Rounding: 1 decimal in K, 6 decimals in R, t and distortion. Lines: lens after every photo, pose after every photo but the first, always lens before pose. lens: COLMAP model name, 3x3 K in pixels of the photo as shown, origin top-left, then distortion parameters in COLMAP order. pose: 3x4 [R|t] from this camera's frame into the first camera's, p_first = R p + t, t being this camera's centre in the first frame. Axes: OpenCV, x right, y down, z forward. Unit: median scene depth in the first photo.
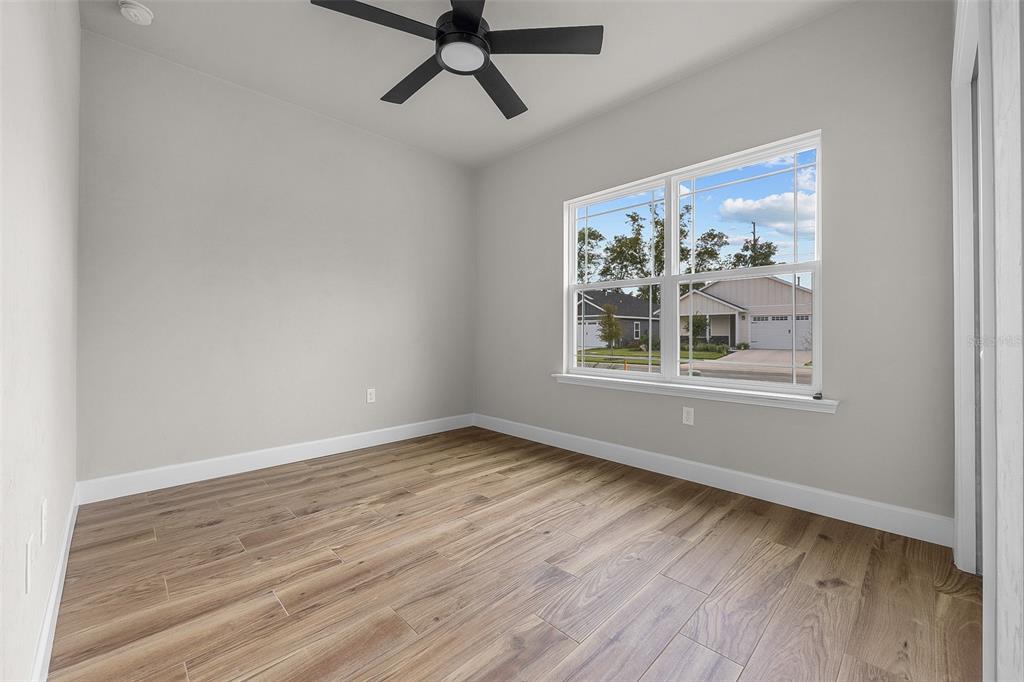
lens RADIAL K [[410.5, 0, 514.0], [0, 410.5, 340.2], [0, 0, 1]] dist [-0.003027, 0.000150]
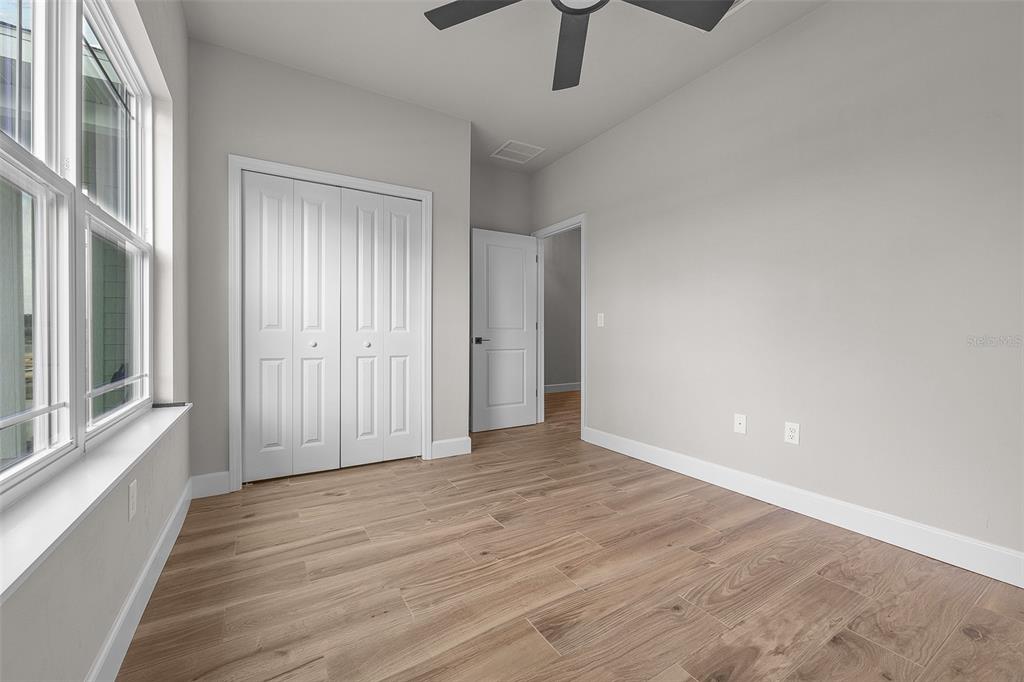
lens RADIAL K [[410.5, 0, 511.9], [0, 410.5, 333.9], [0, 0, 1]] dist [-0.003027, 0.000150]
pose [[-0.973778, -0.005732, 0.227426, -0.184685], [-0.001812, 0.999846, 0.017439, -0.033548], [-0.227491, 0.016570, -0.973639, 1.883089]]
